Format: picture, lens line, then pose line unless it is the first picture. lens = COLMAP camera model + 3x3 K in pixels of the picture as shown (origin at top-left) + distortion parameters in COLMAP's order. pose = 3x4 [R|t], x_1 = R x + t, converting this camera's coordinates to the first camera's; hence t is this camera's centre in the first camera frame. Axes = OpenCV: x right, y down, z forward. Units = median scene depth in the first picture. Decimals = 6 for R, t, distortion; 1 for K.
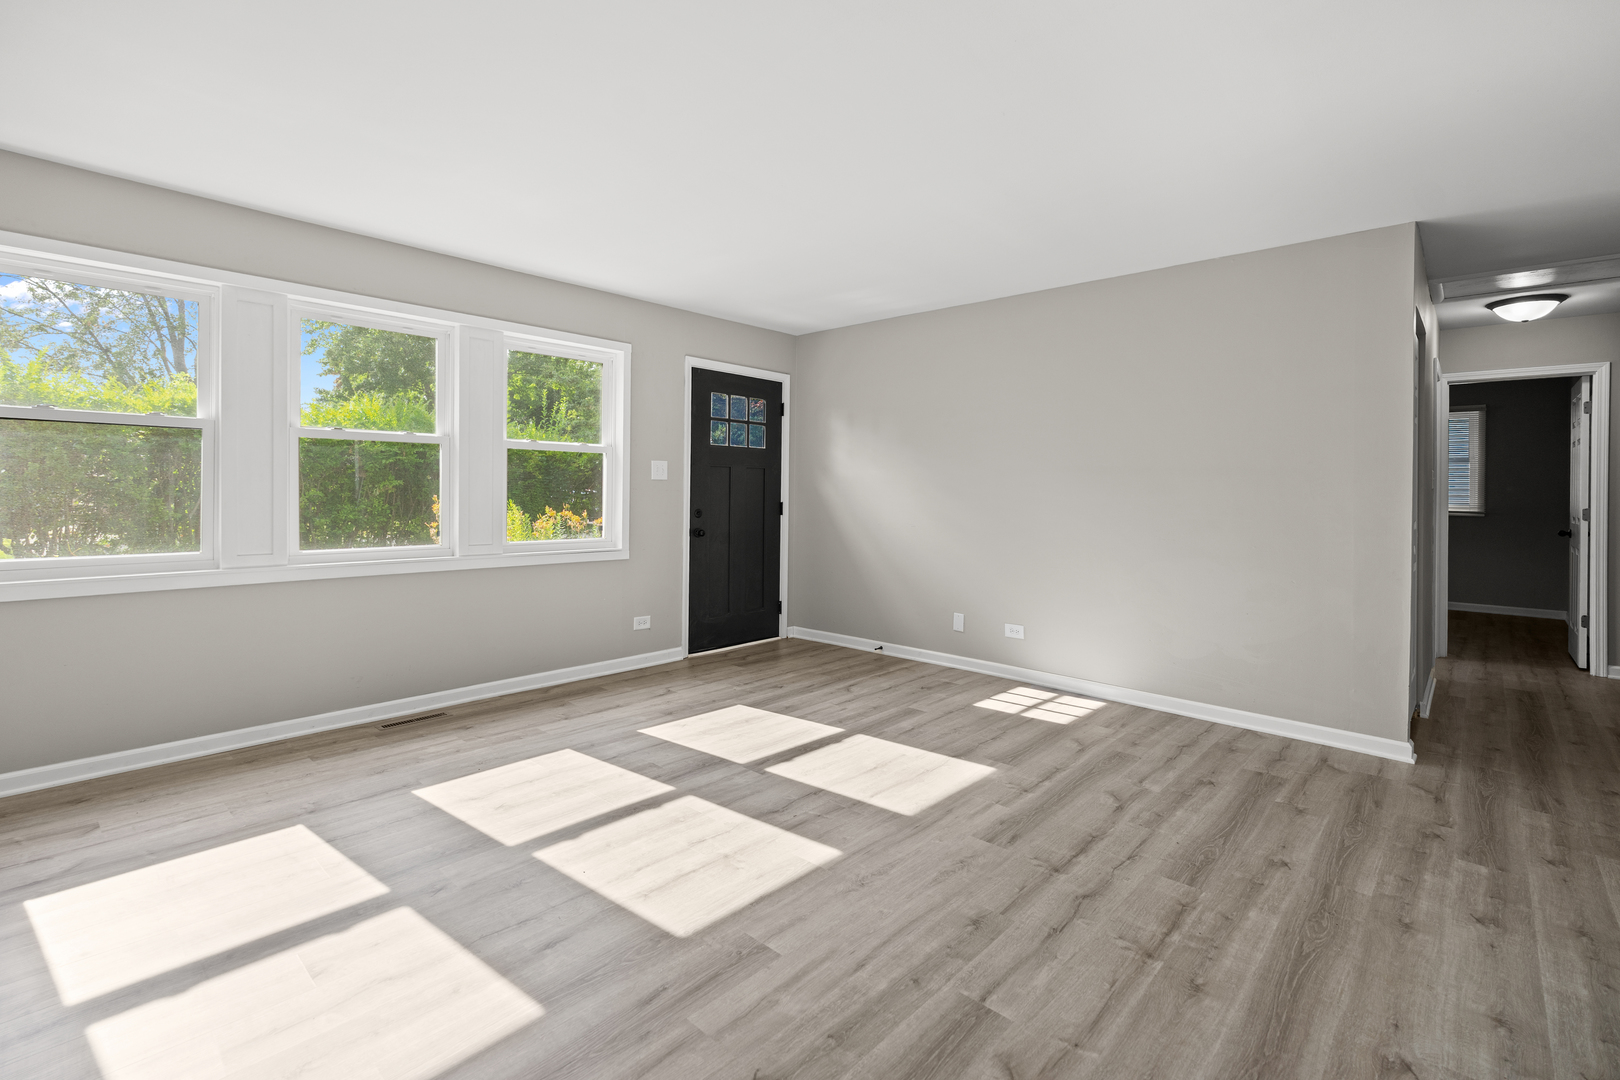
lens RADIAL K [[794.9, 0, 813.9], [0, 794.9, 495.5], [0, 0, 1]] dist [-0.000075, -0.000103]
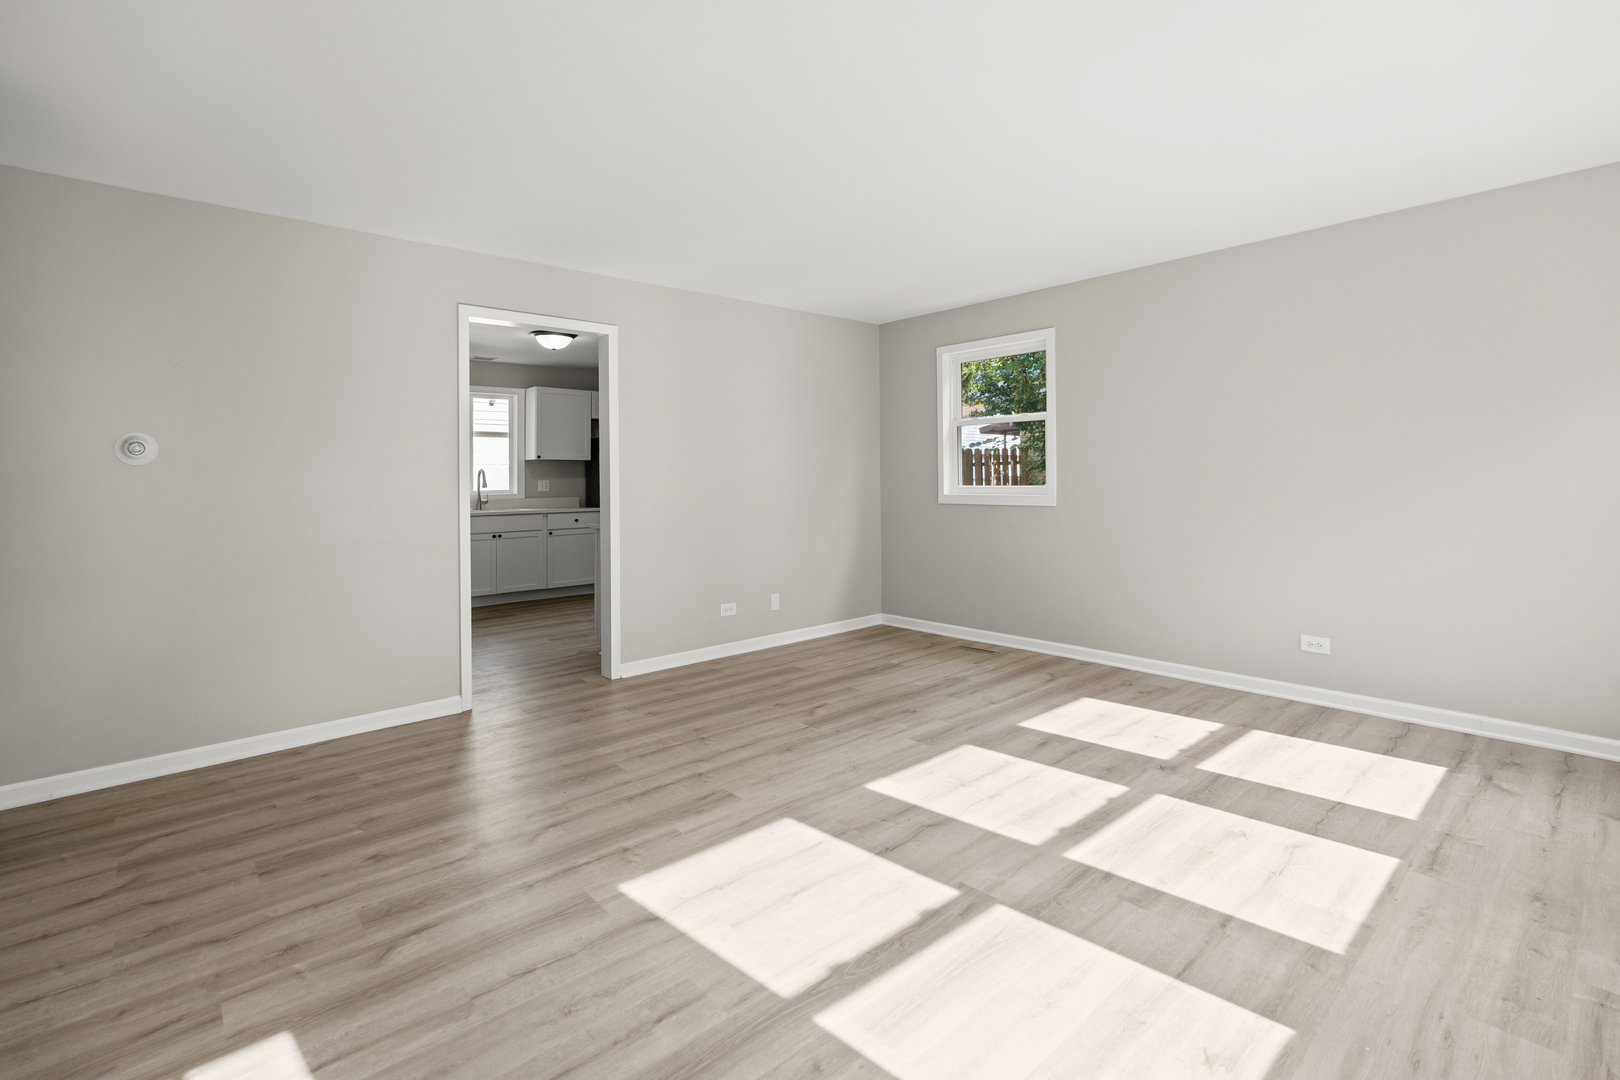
lens RADIAL K [[794.9, 0, 810.7], [0, 794.9, 478.4], [0, 0, 1]] dist [-0.000075, -0.000103]
pose [[-0.994528, 0.001570, 0.104455, -0.006851], [0.001839, 0.999995, 0.002477, -0.009558], [-0.104450, 0.002655, -0.994527, 1.935291]]
